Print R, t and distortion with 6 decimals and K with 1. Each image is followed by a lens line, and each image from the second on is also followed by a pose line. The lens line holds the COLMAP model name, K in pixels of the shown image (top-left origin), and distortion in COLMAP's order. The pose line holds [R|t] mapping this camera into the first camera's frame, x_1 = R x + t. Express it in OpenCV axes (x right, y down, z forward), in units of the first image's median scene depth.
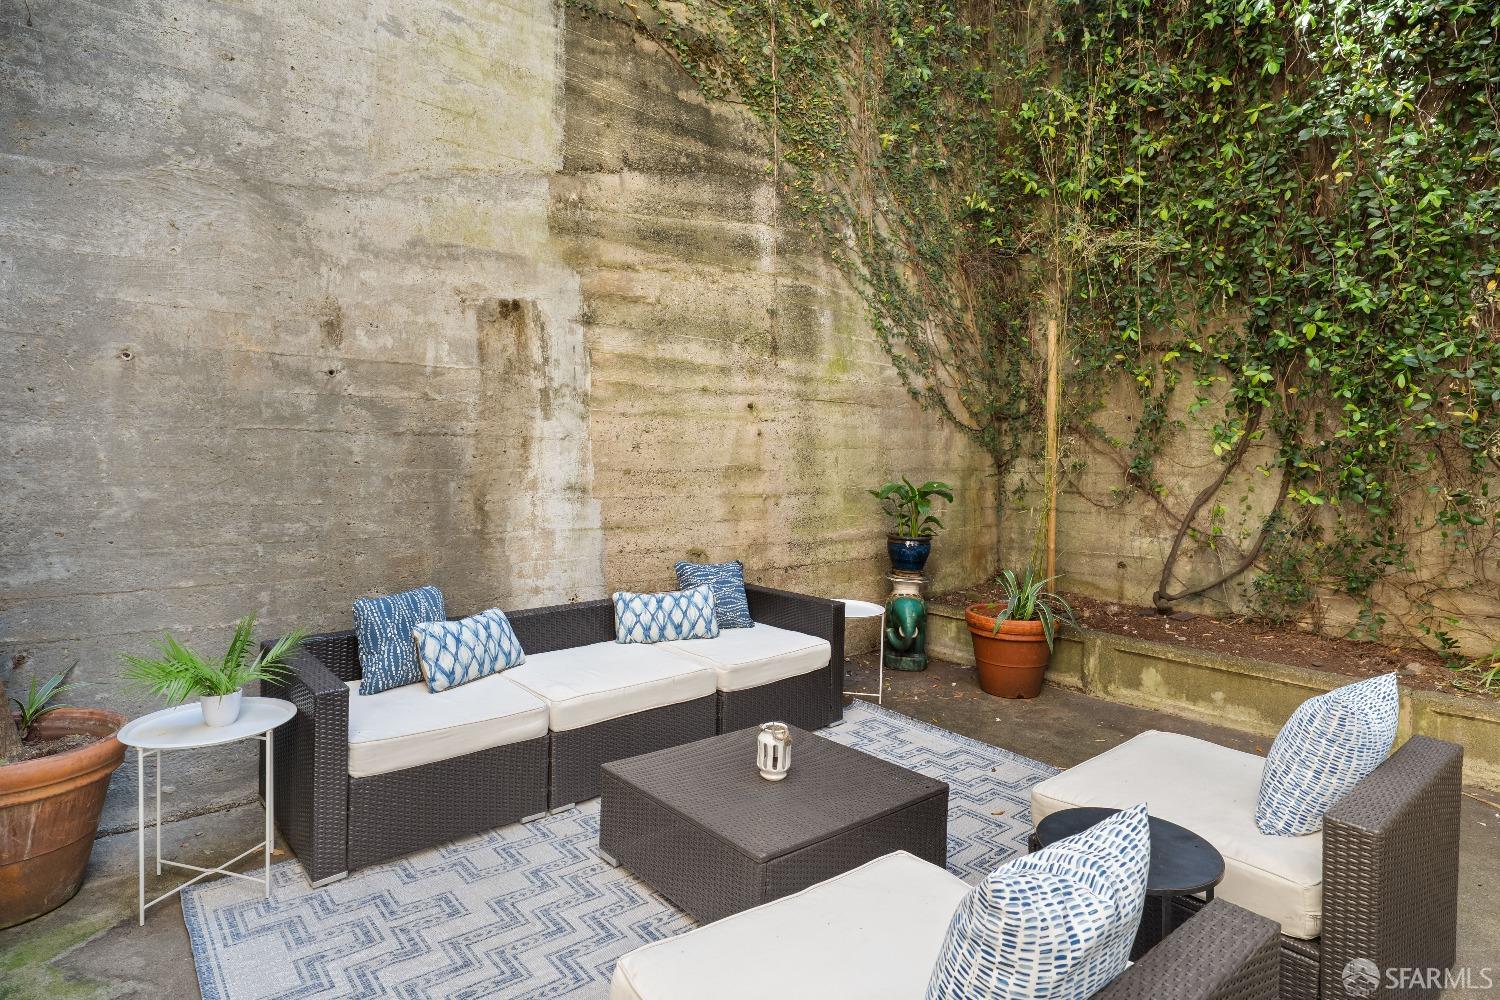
lens RADIAL K [[807.2, 0, 760.9], [0, 807.2, 472.1], [0, 0, 1]] dist [0.003086, -0.000052]
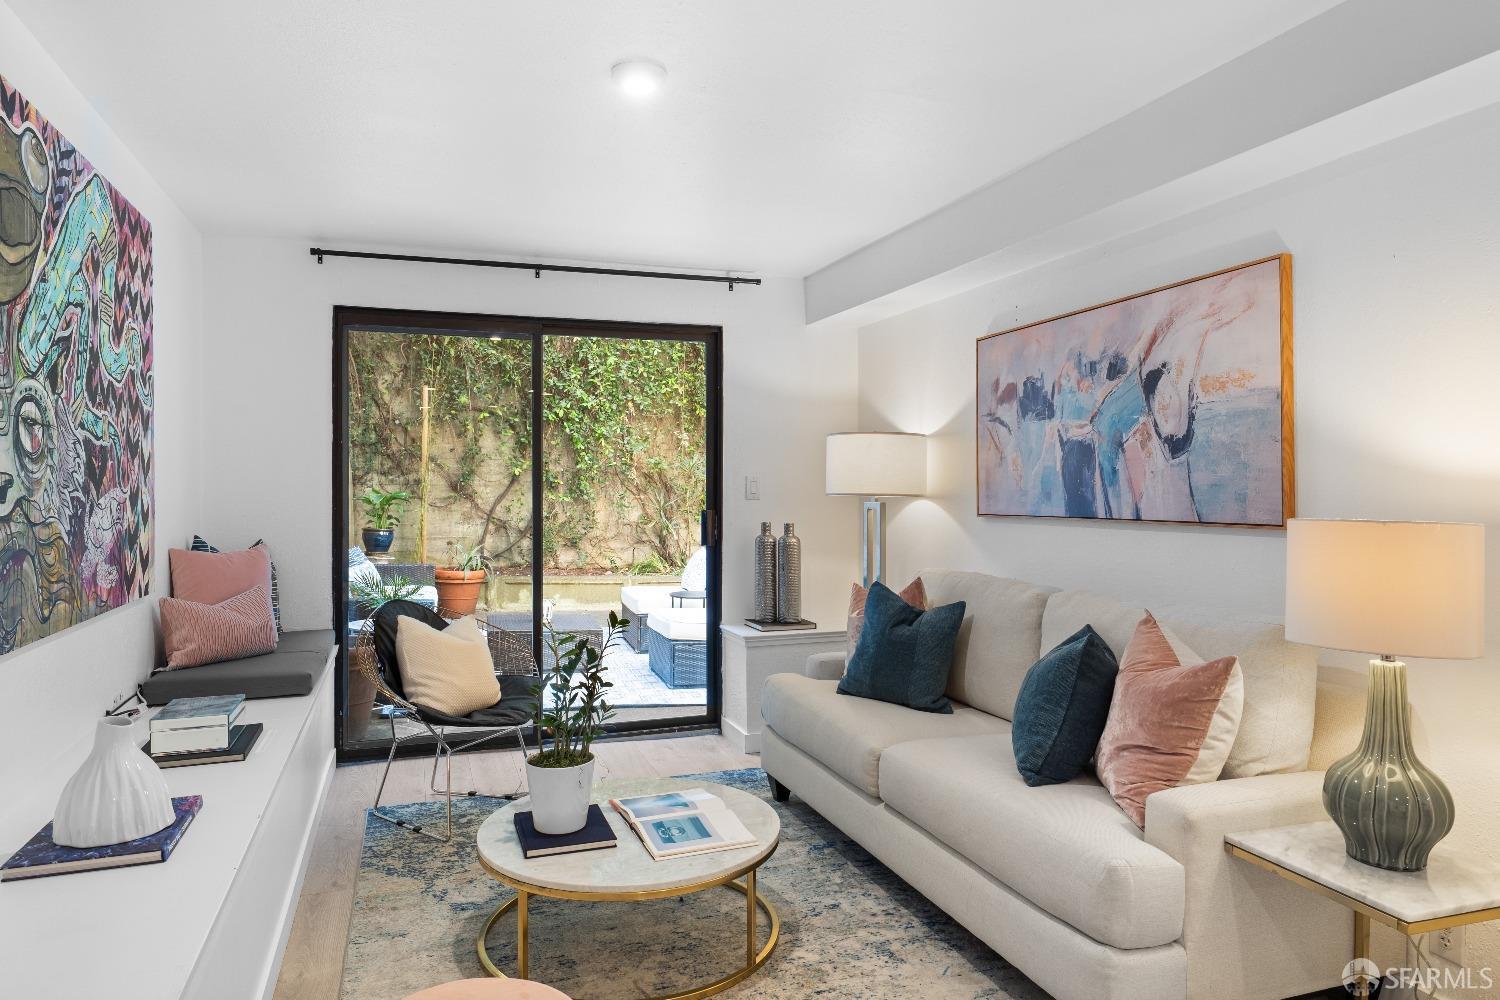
lens RADIAL K [[952.4, 0, 748.1], [0, 952.4, 488.5], [0, 0, 1]] dist [-0.000131, -0.000952]
pose [[0.396262, -0.006129, 0.918117, -1.156207], [-0.002904, 0.999964, 0.007929, -0.009538], [-0.918133, -0.005809, 0.396230, -0.305047]]
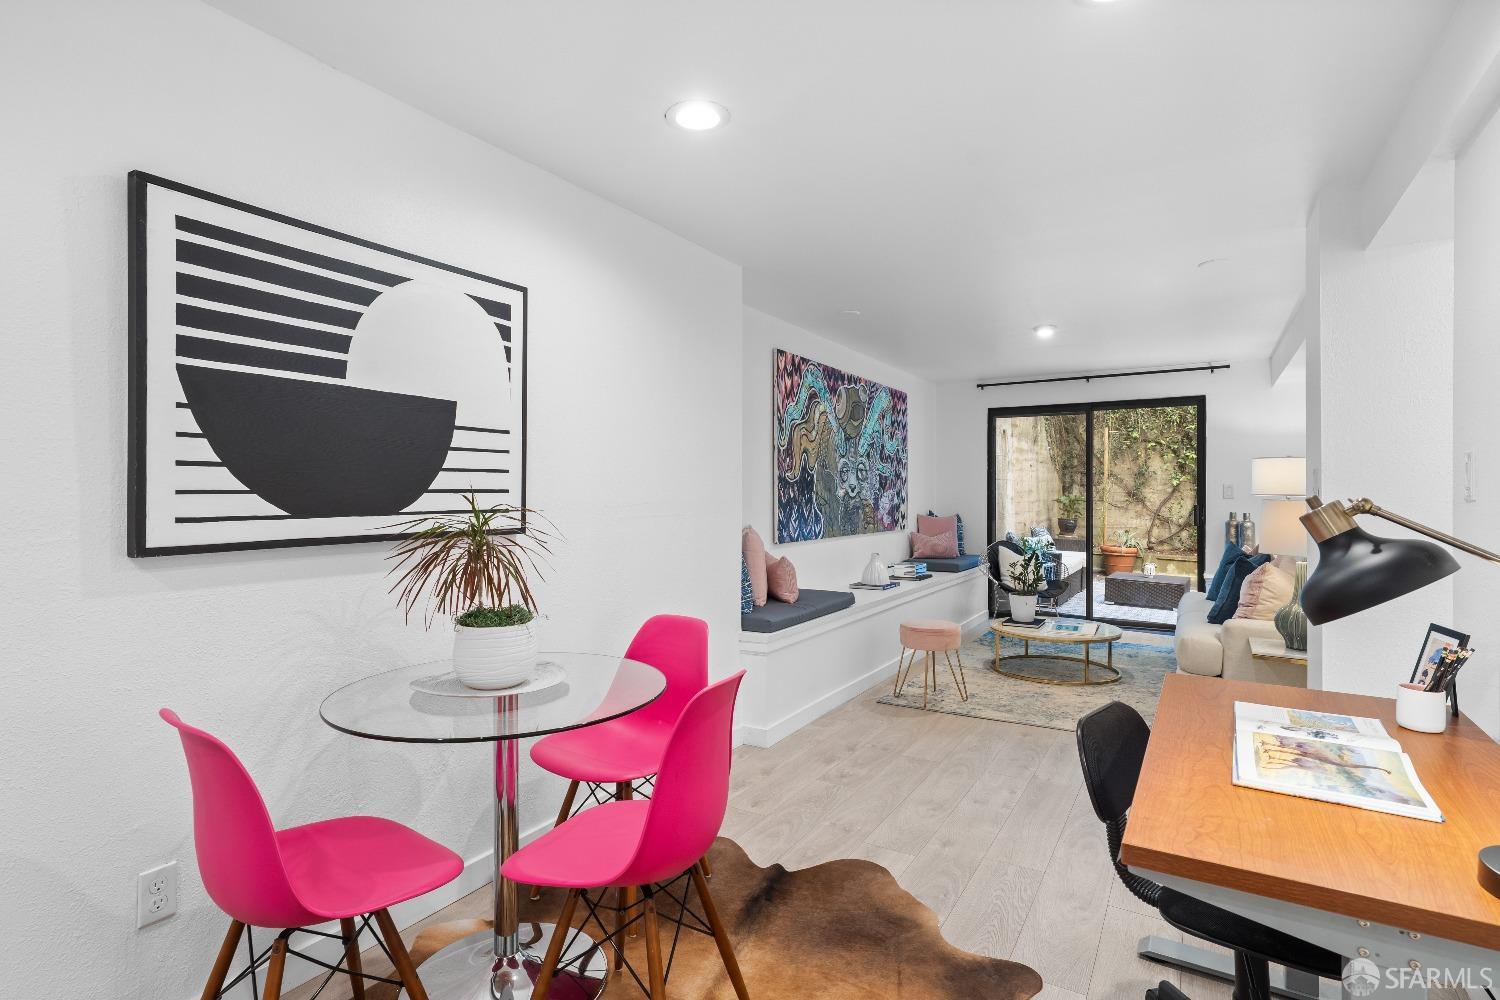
lens RADIAL K [[756.6, 0, 742.1], [0, 756.6, 489.9], [0, 0, 1]] dist [-0.002394, 0.001283]
pose [[0.961552, 0.001808, 0.274619, -1.389167], [-0.001451, 0.999998, -0.001504, -0.002073], [-0.274621, 0.001047, 0.961552, -0.911549]]
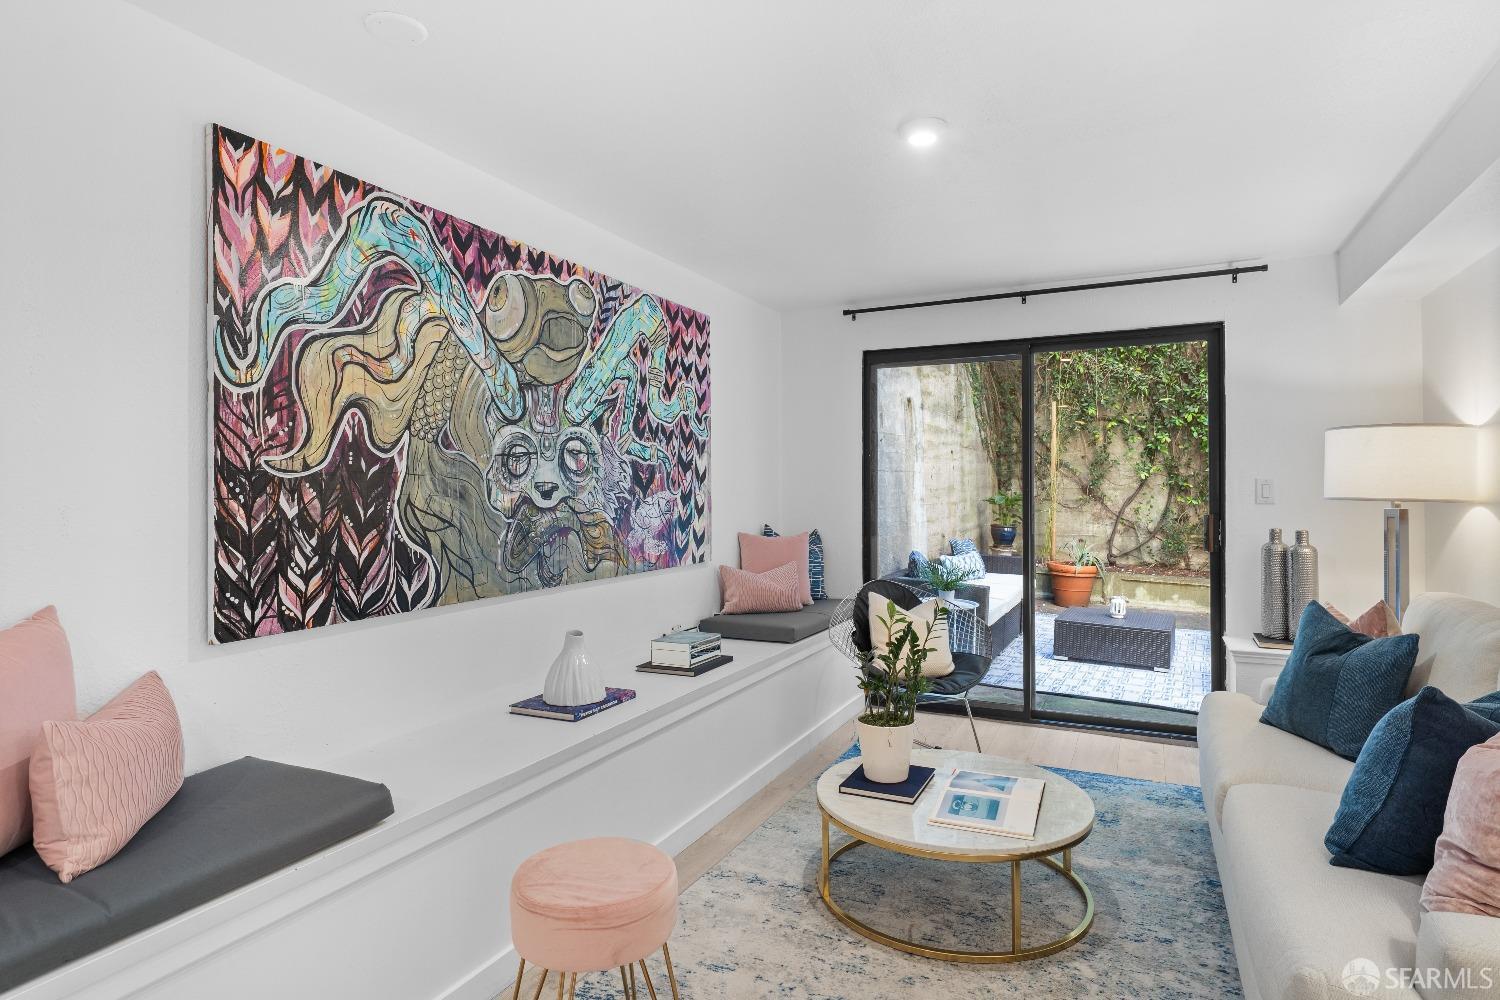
lens RADIAL K [[830.4, 0, 747.5], [0, 830.4, 480.6], [0, 0, 1]] dist [0.000101, 0.000959]
pose [[0.930849, -0.001006, 0.365403, -1.002031], [0.003161, 0.999981, -0.005300, -0.009717], [-0.365391, 0.006089, 0.930834, -0.472859]]
